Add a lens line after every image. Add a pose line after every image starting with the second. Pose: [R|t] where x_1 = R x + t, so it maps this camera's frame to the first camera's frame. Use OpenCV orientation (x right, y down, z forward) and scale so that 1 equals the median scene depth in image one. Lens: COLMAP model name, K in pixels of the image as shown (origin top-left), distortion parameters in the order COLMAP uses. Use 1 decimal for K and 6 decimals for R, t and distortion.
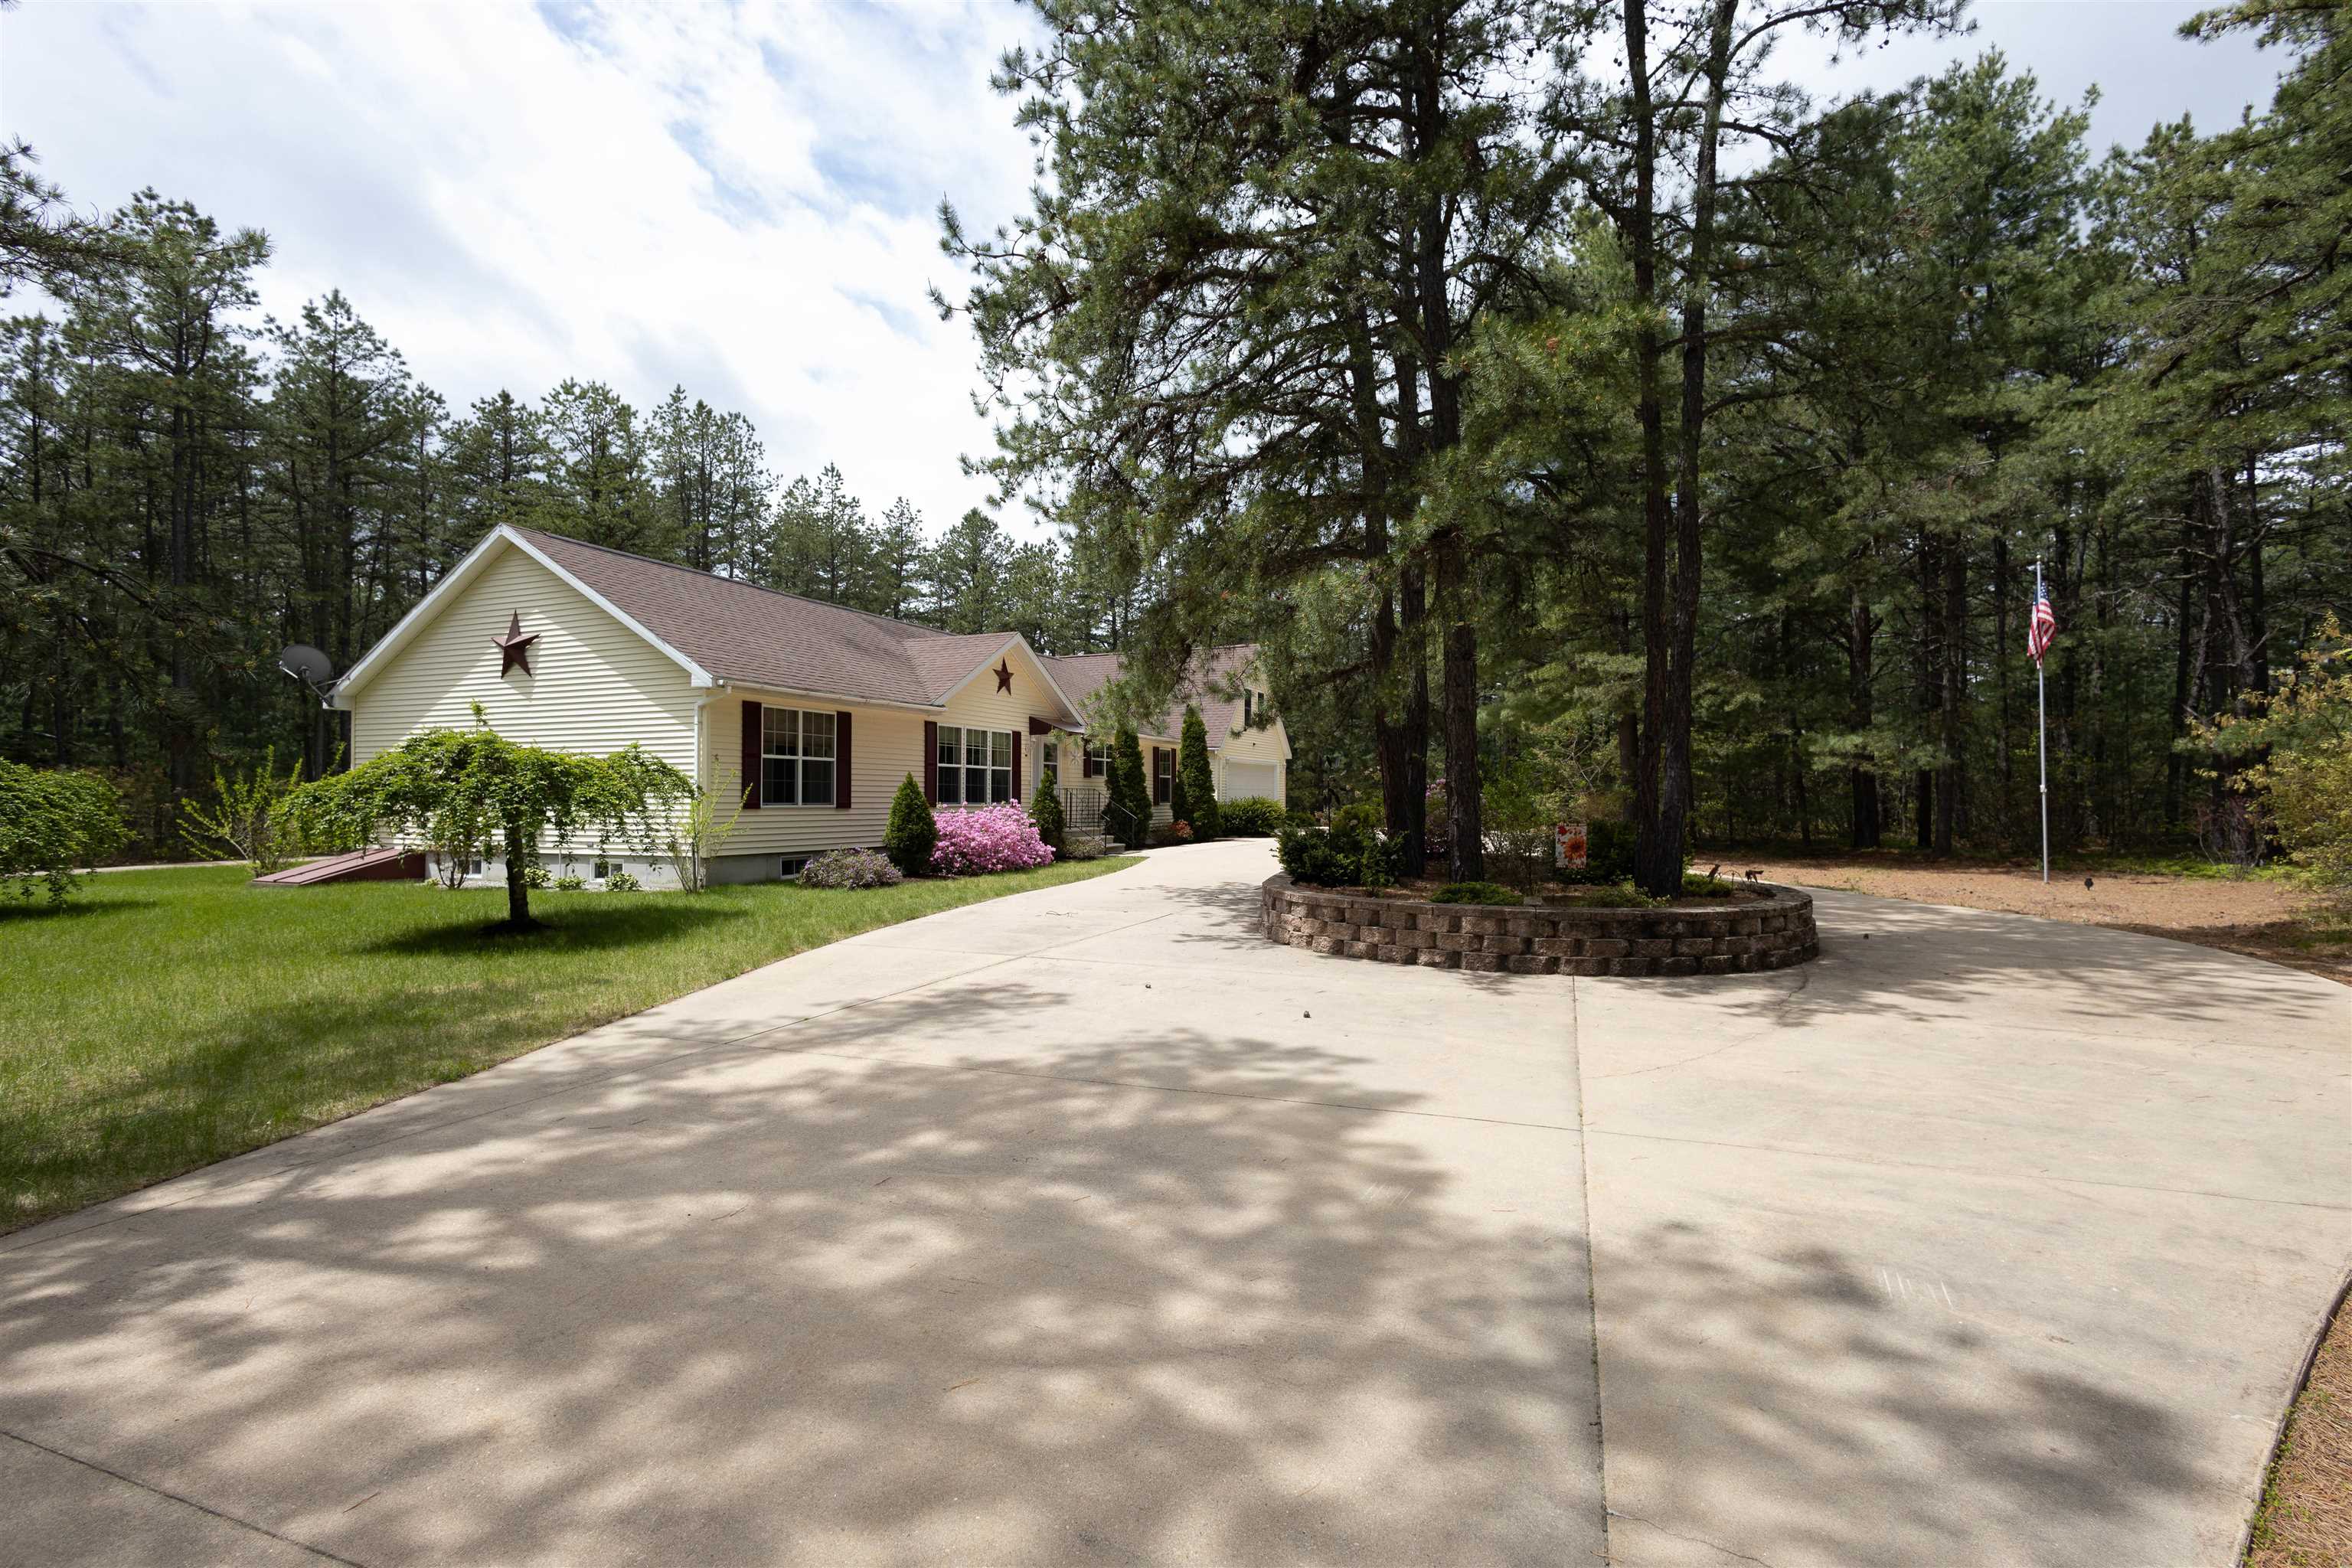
lens RADIAL K [[1098.2, 0, 1180.2], [0, 1098.2, 793.0], [0, 0, 1]] dist [0.011429, -0.001183]
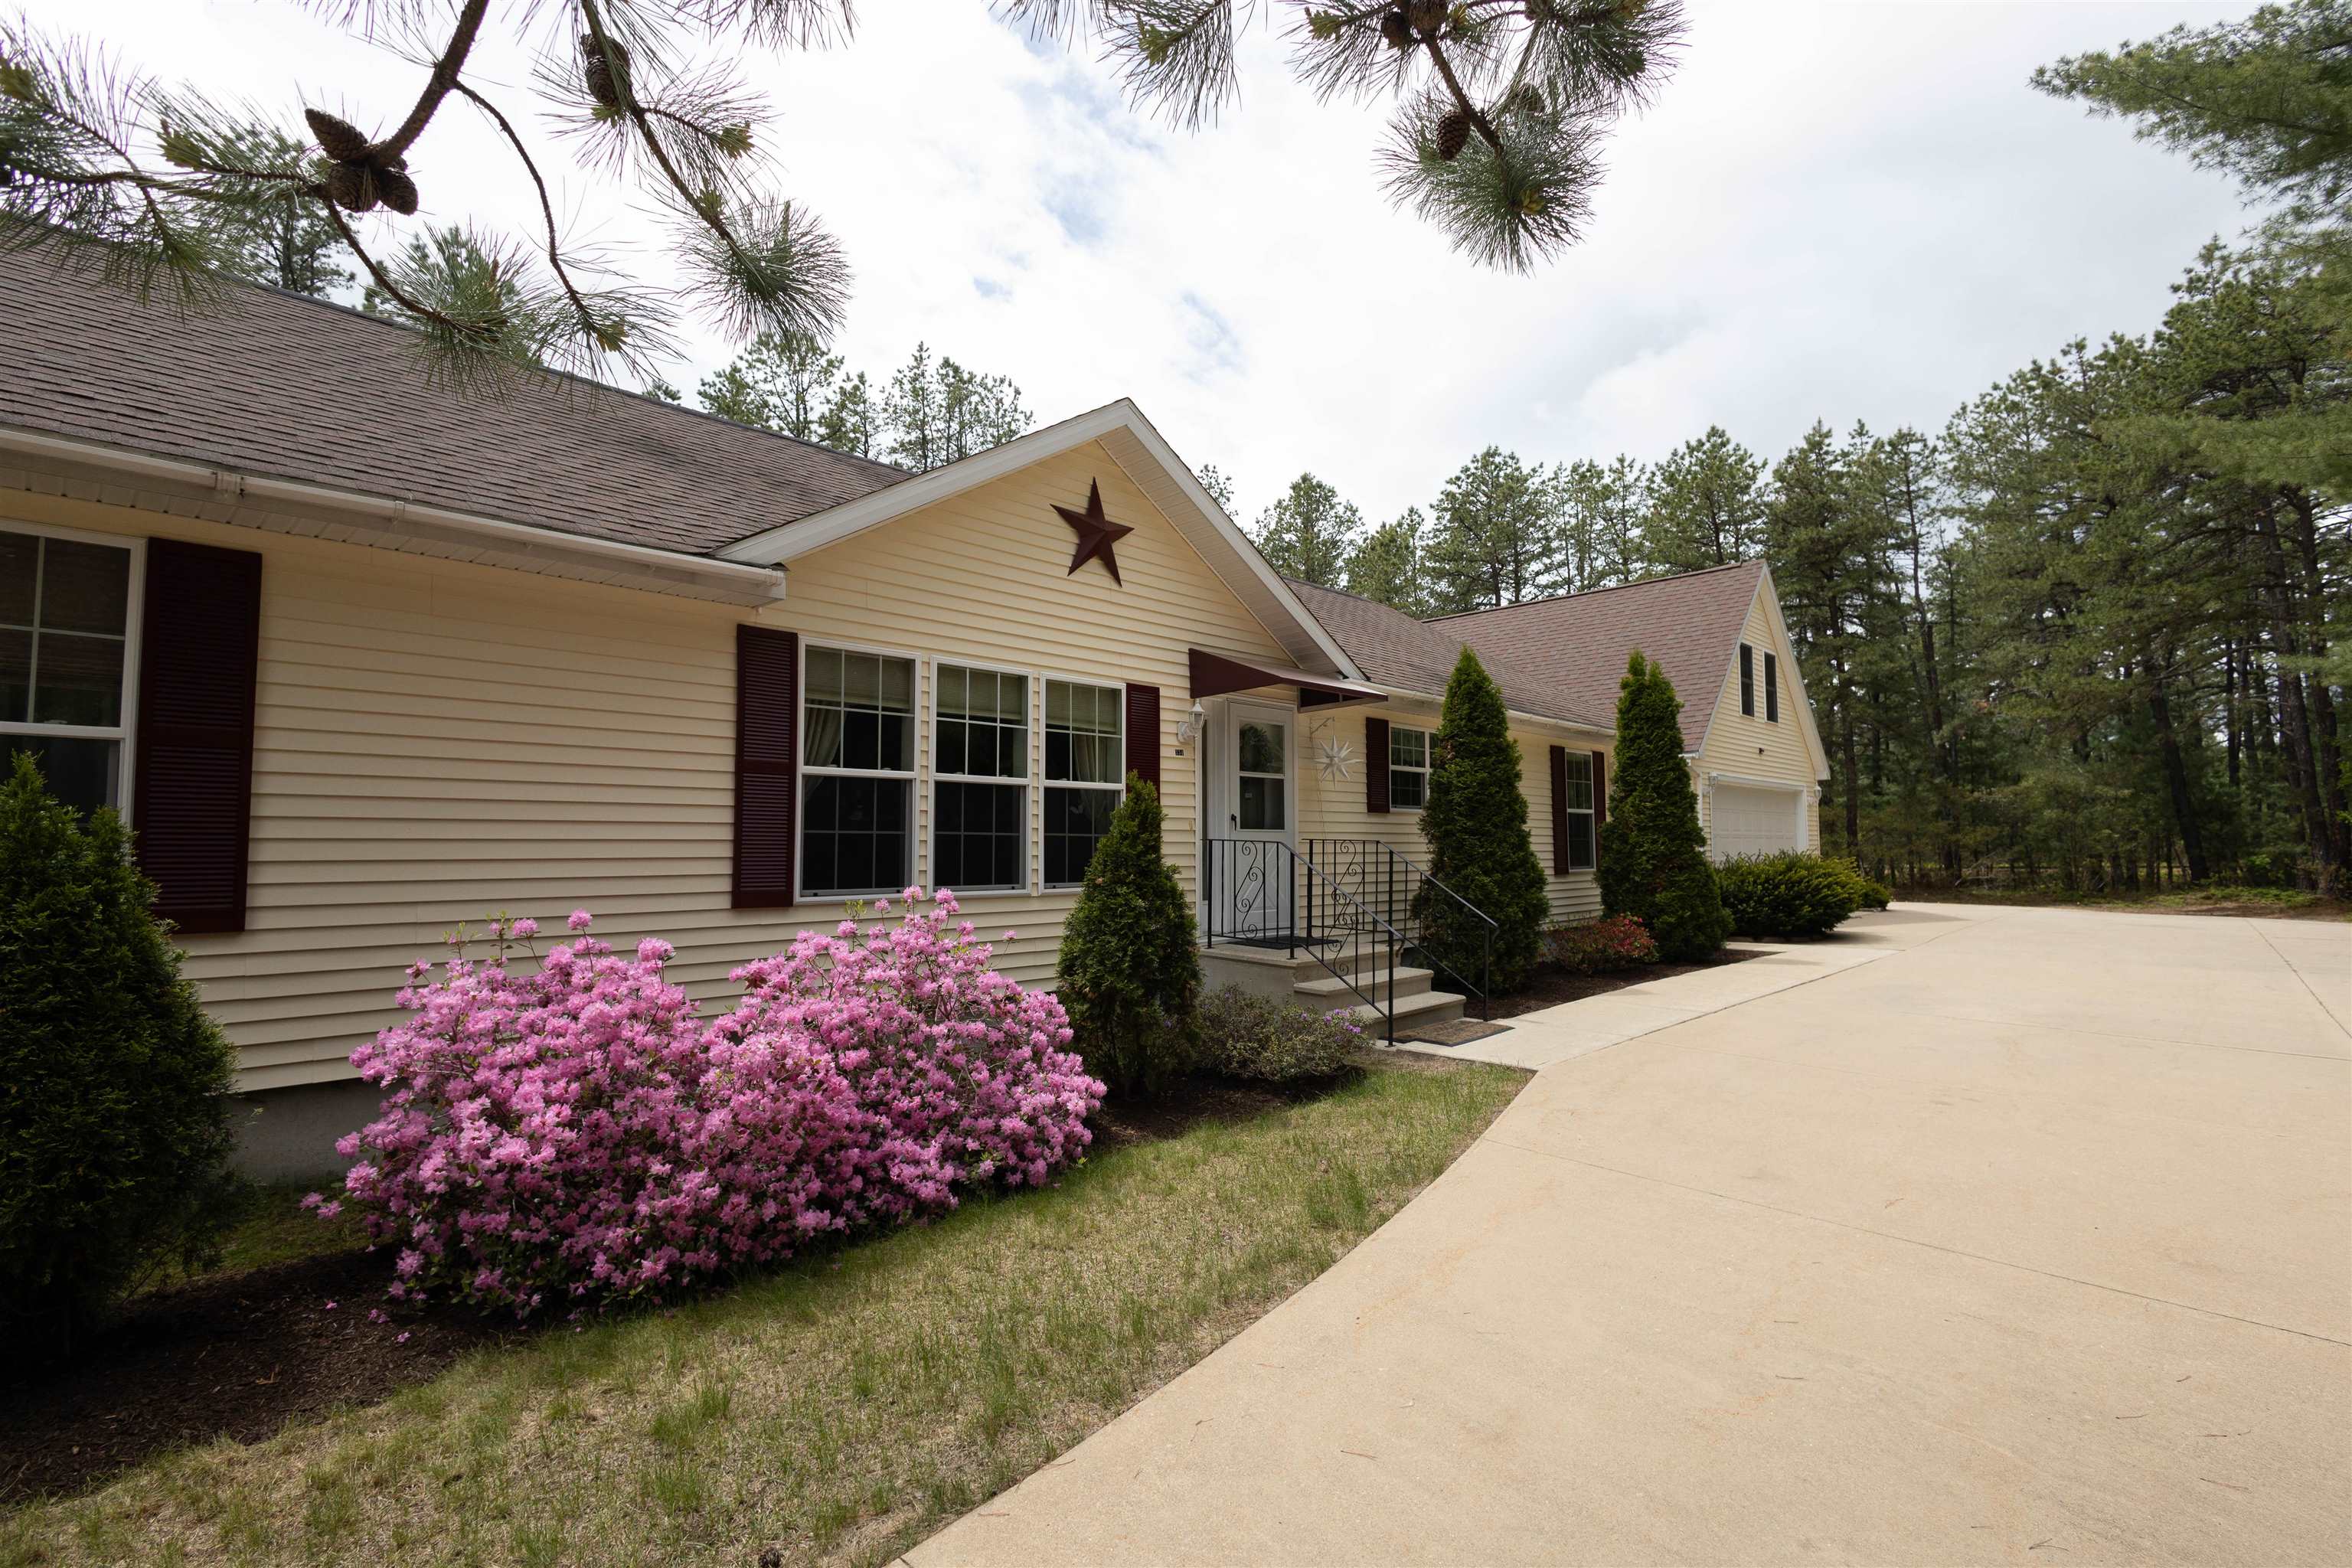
lens RADIAL K [[1098.2, 0, 1186.4], [0, 1098.2, 779.6], [0, 0, 1]] dist [0.011429, -0.001183]
pose [[0.936096, -0.031335, -0.350345, -0.007471], [0.010556, 0.998078, -0.061064, -0.002188], [0.351585, 0.053463, 0.934628, 0.591327]]
